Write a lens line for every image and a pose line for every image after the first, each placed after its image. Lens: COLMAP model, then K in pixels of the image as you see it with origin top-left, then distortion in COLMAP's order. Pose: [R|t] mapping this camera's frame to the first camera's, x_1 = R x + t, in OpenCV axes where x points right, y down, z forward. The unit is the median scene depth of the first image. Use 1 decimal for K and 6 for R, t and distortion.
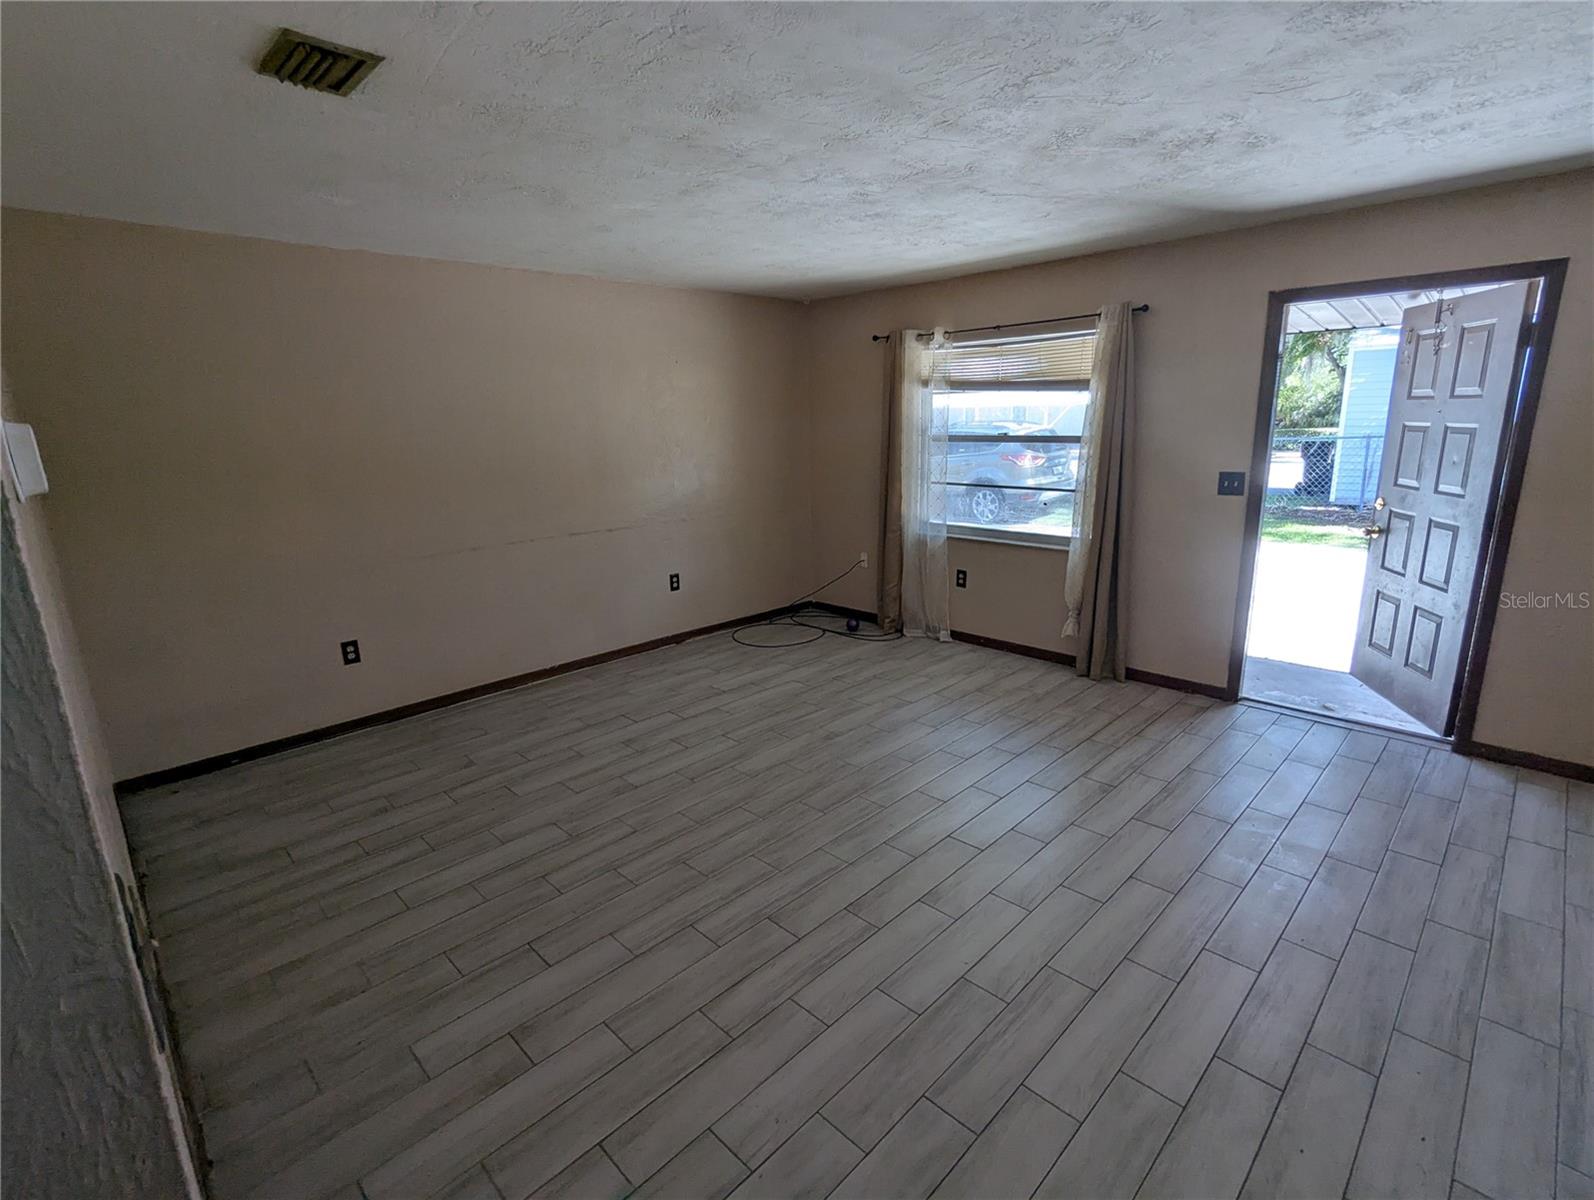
lens RADIAL K [[758.1, 0, 798.9], [0, 758.1, 597.9], [0, 0, 1]] dist [-0.002585, -0.000857]
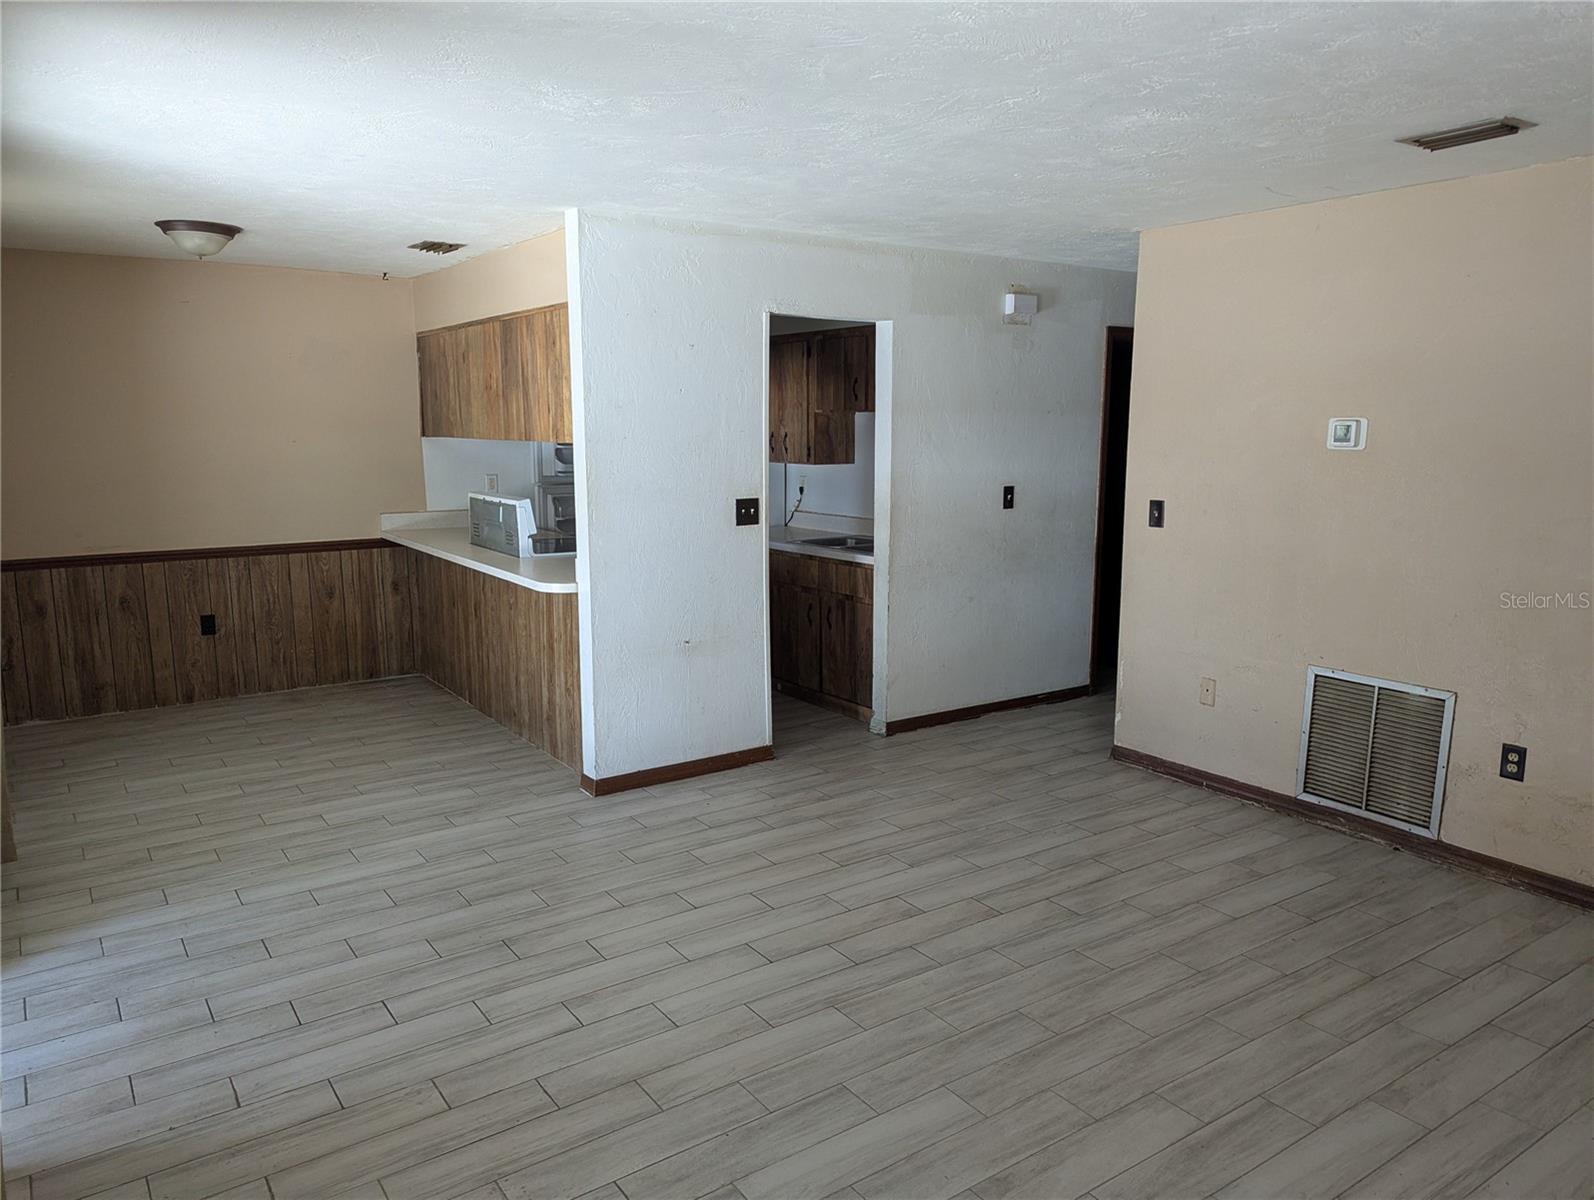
lens RADIAL K [[1109.5, 0, 795.4], [0, 1109.5, 604.5], [0, 0, 1]] dist [0.004017, 0.000508]
pose [[-0.982140, -0.006870, 0.188025, 0.052280], [0.067535, 0.919865, 0.386378, -0.518857], [-0.175612, 0.392175, -0.902972, 2.095054]]
